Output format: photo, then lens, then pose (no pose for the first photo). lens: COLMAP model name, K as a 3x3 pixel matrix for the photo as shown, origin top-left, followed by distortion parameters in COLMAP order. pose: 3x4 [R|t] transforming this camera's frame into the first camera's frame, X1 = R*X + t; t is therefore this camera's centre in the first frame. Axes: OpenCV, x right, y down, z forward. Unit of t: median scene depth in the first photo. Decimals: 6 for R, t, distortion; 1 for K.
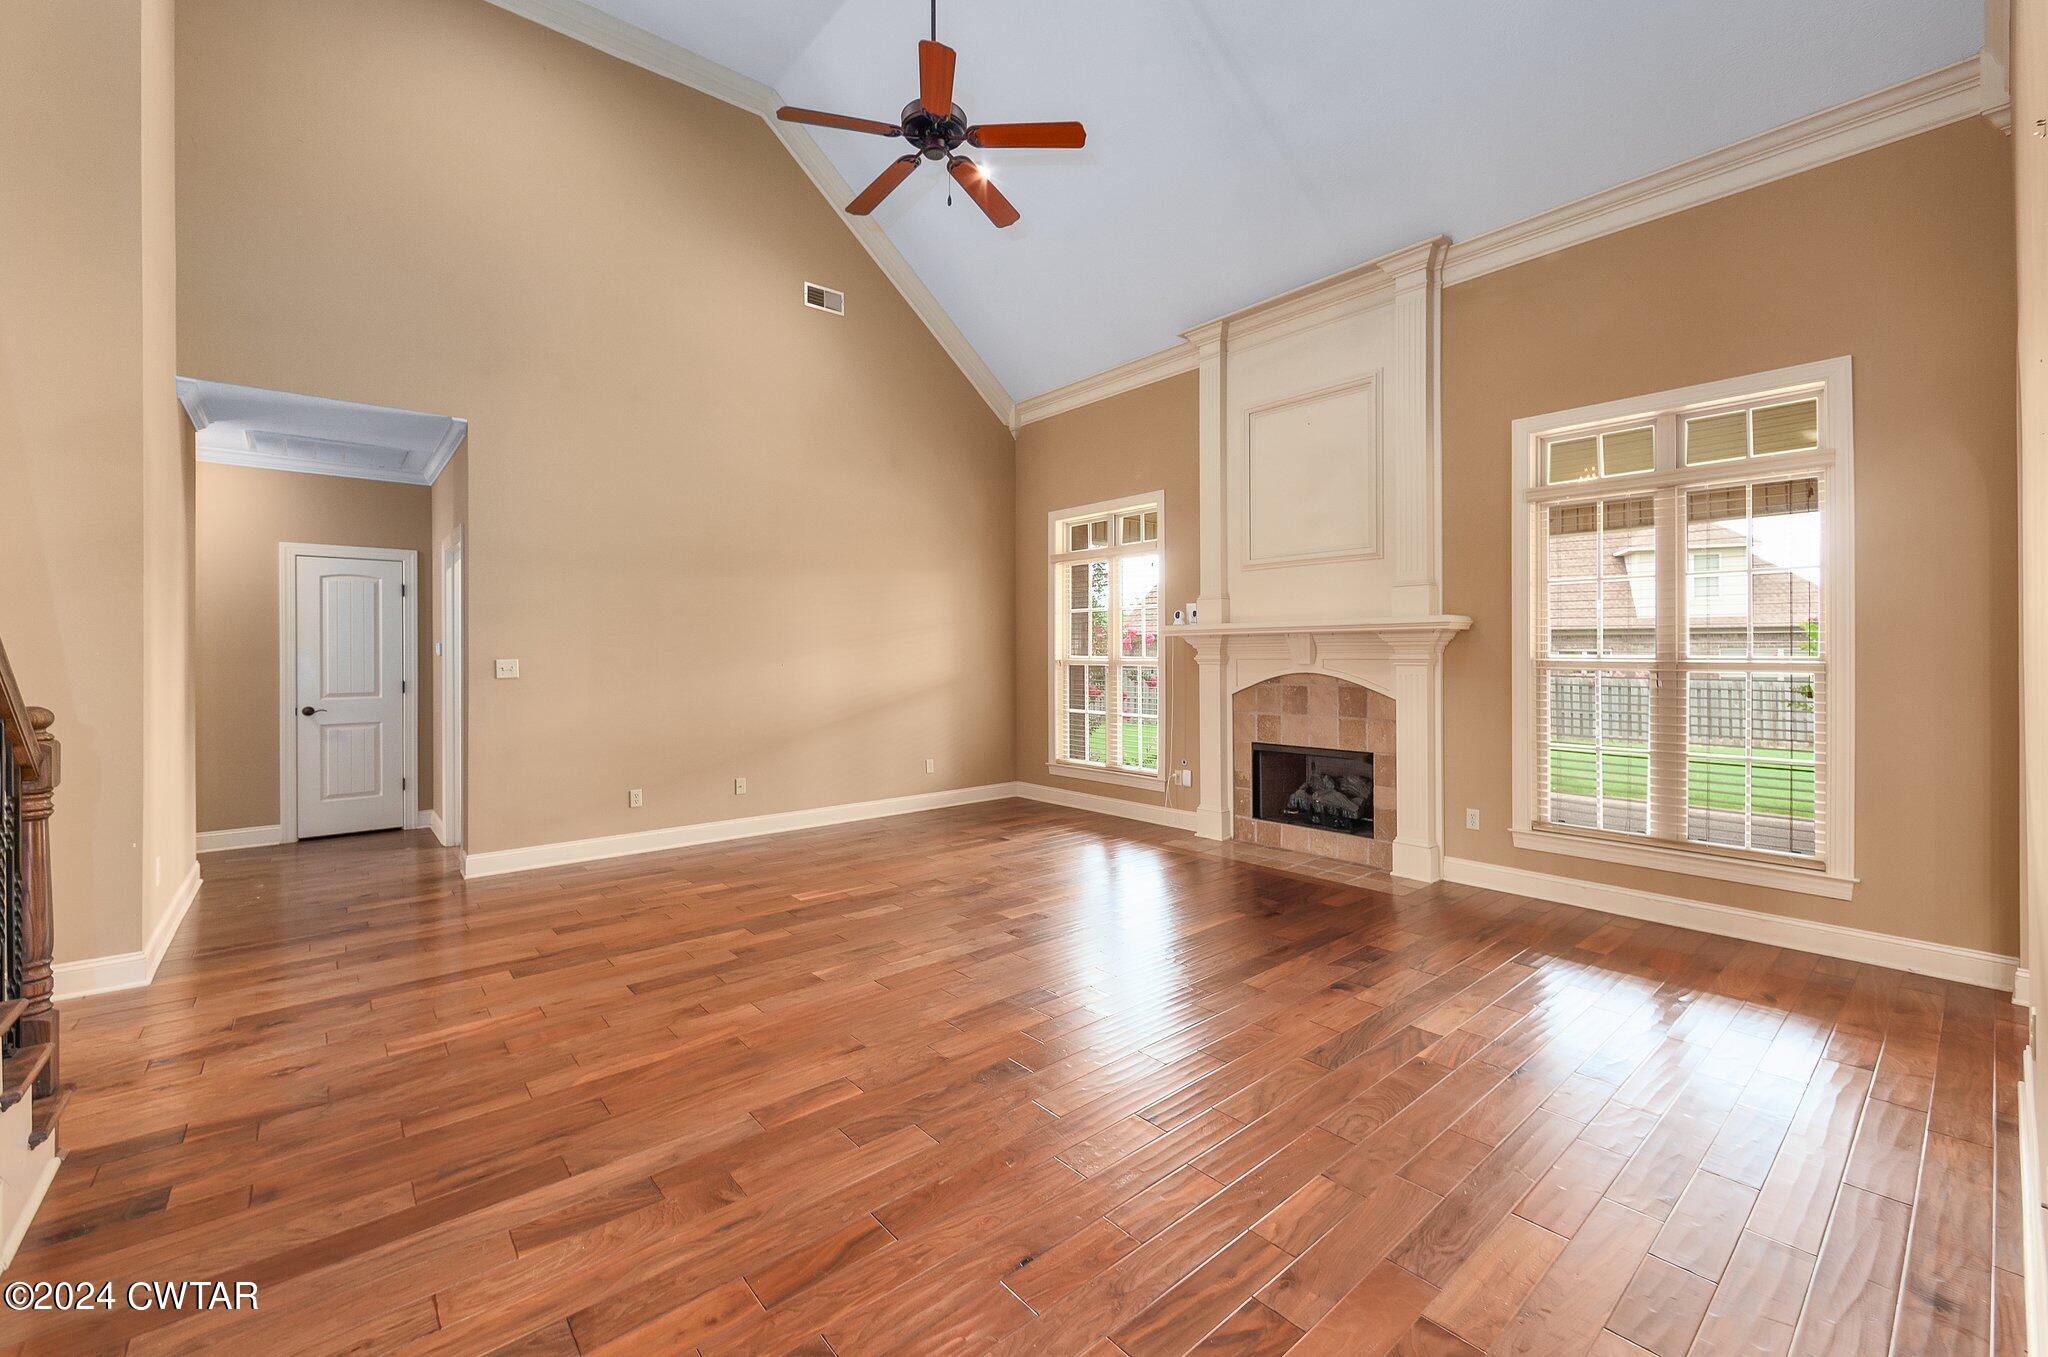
lens RADIAL K [[836.0, 0, 1037.4], [0, 836.0, 648.9], [0, 0, 1]] dist [0.001005, -0.000550]
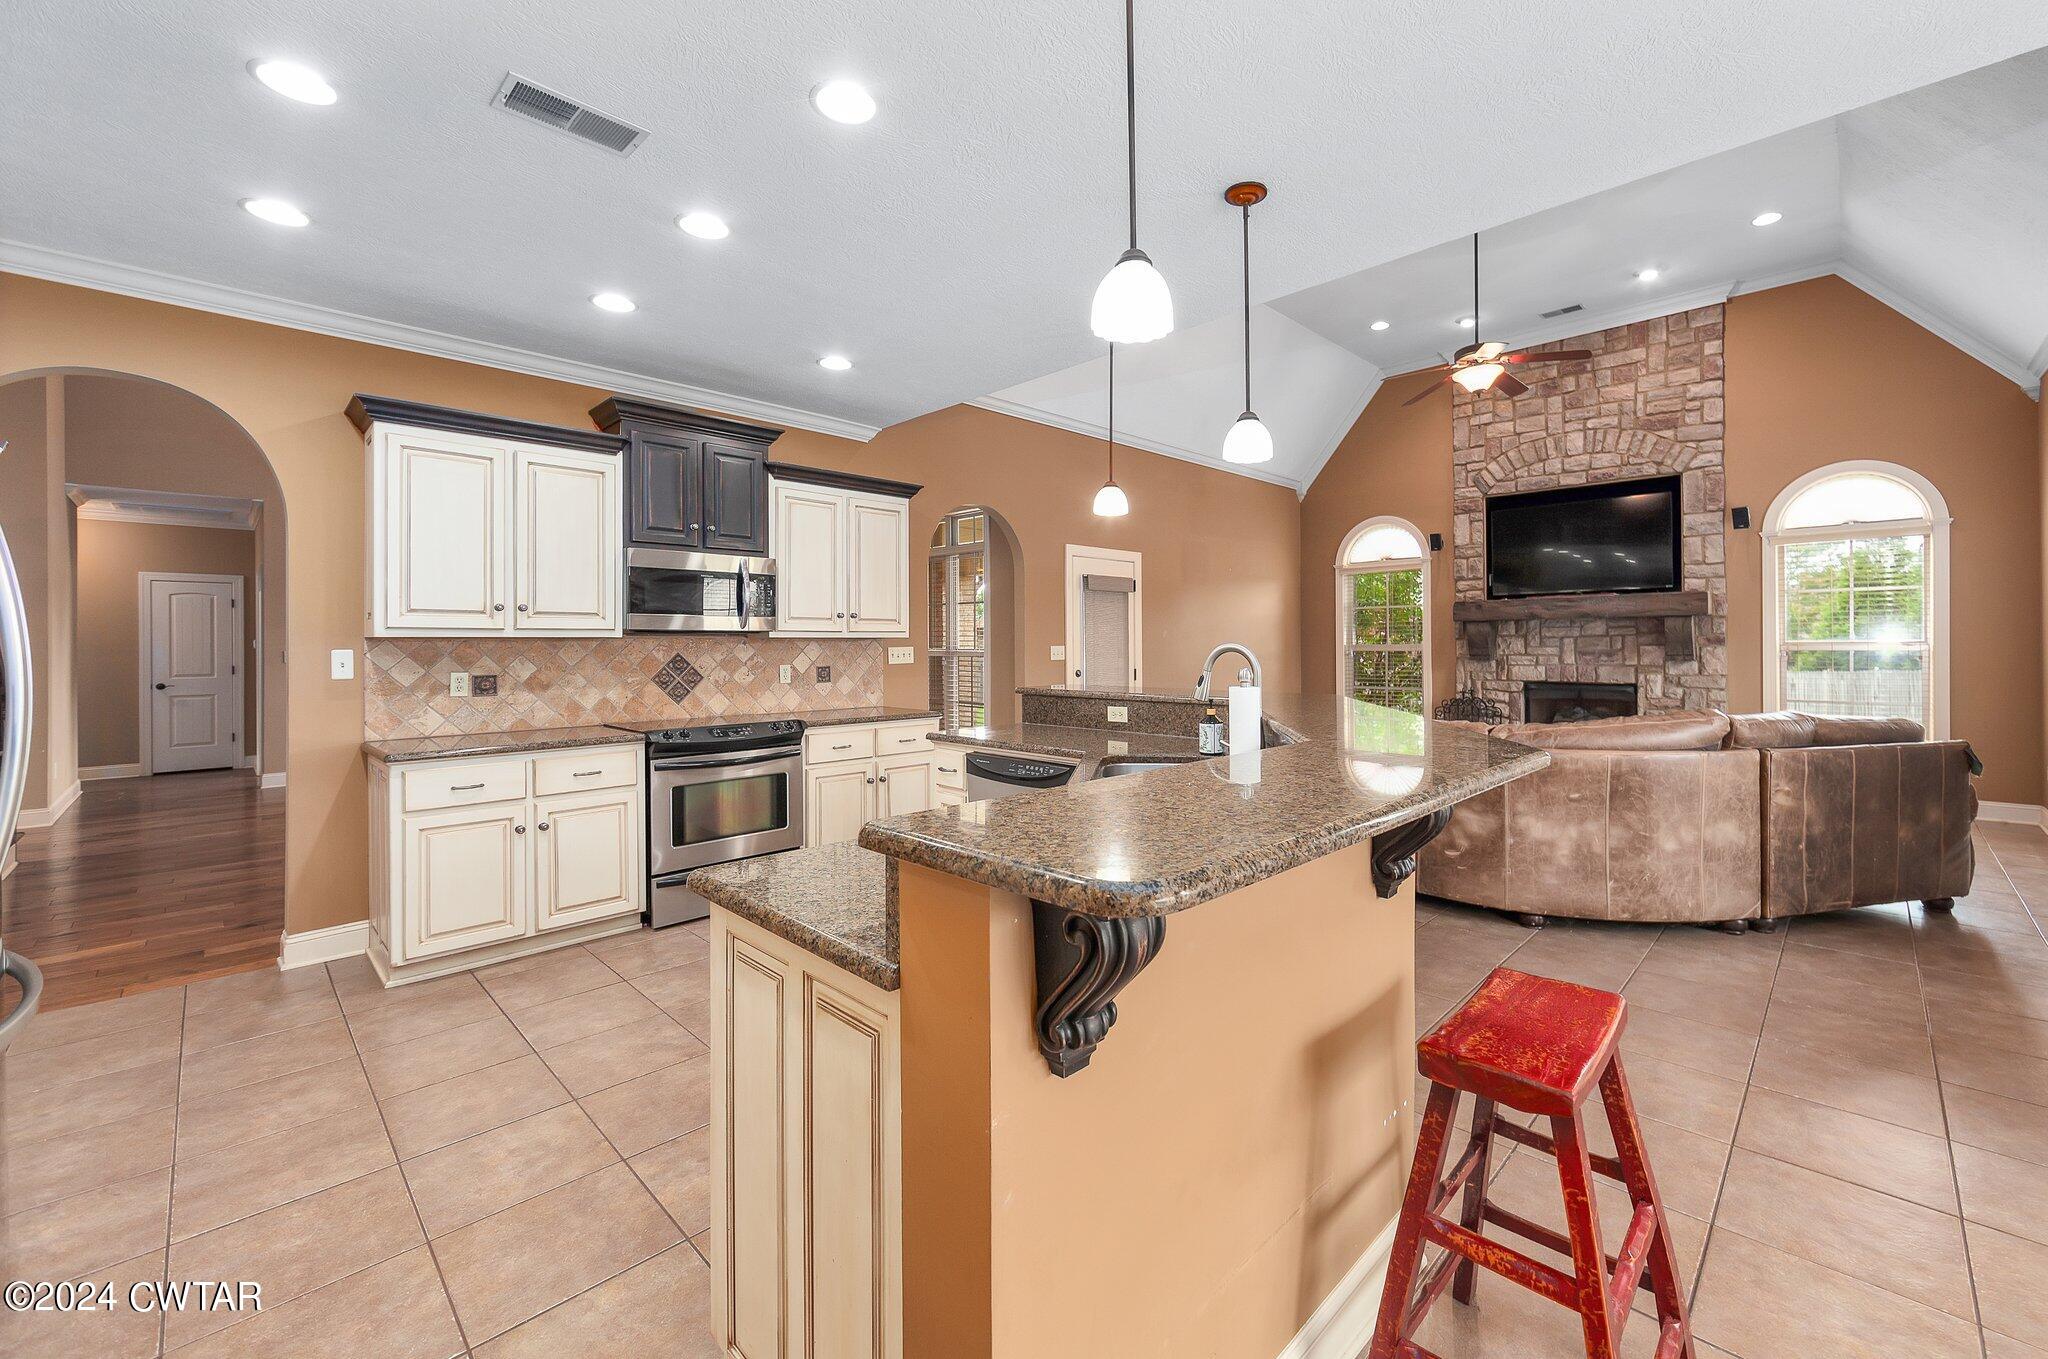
lens RADIAL K [[826.0, 0, 1059.6], [0, 826.0, 641.9], [0, 0, 1]] dist [-0.003389, -0.000228]
pose [[0.996256, -0.000945, 0.086446, 0.670279], [0.000583, 0.999991, 0.004220, -0.011388], [-0.086449, -0.004154, 0.996248, -0.668106]]
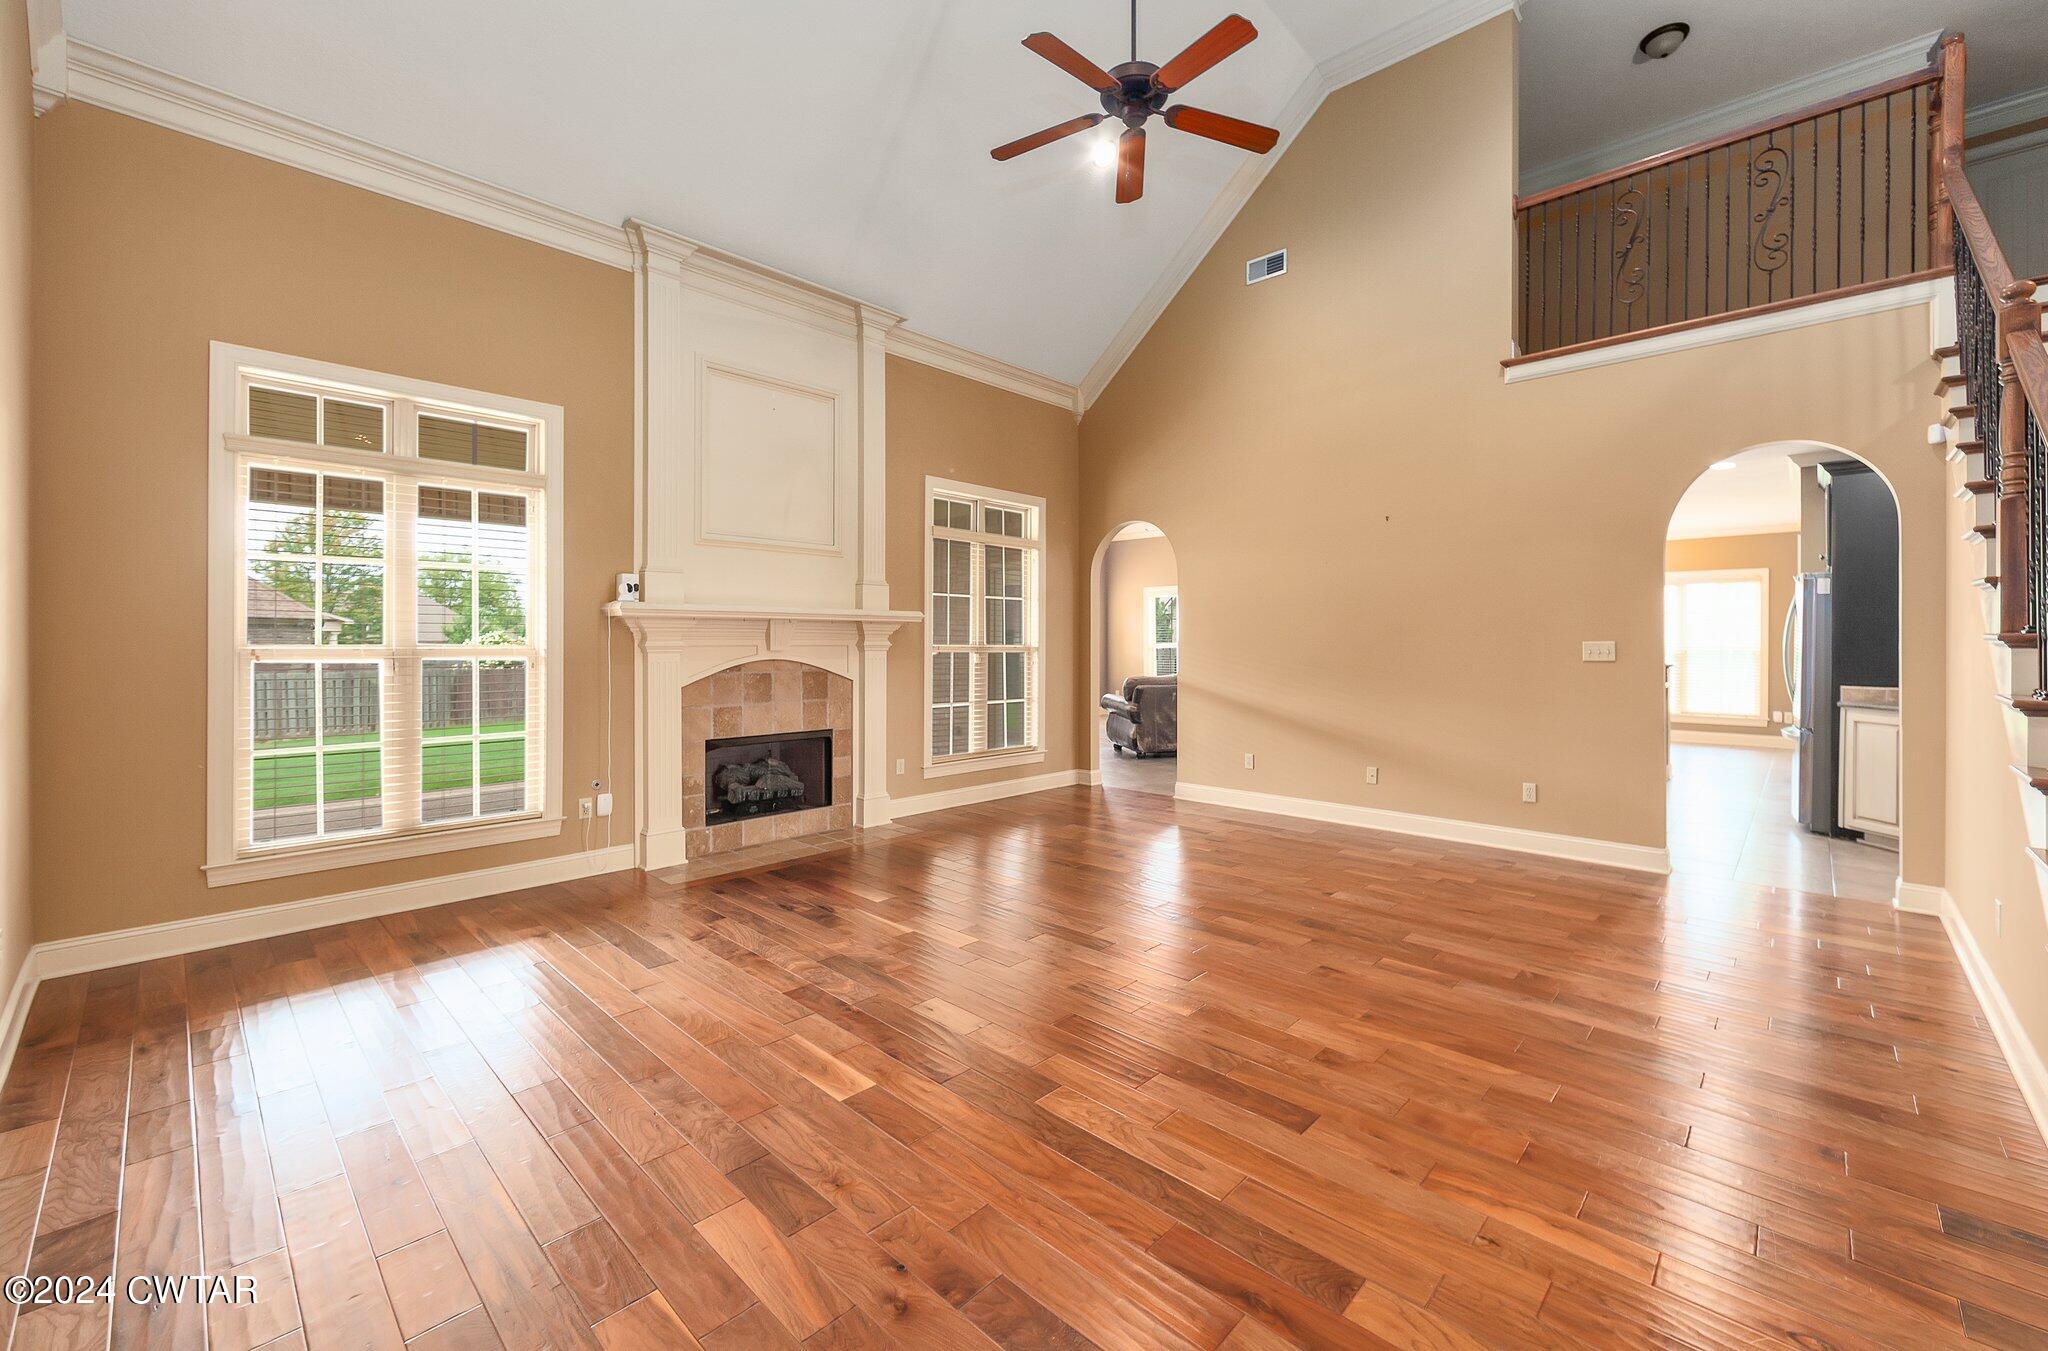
lens RADIAL K [[817.7, 0, 1052.2], [0, 817.7, 643.4], [0, 0, 1]] dist [-0.009620, -0.000099]
pose [[-0.108778, 0.004024, 0.994058, -0.730477], [-0.007620, 0.999959, -0.004882, 0.011978], [-0.994037, -0.008106, -0.108742, 0.833891]]
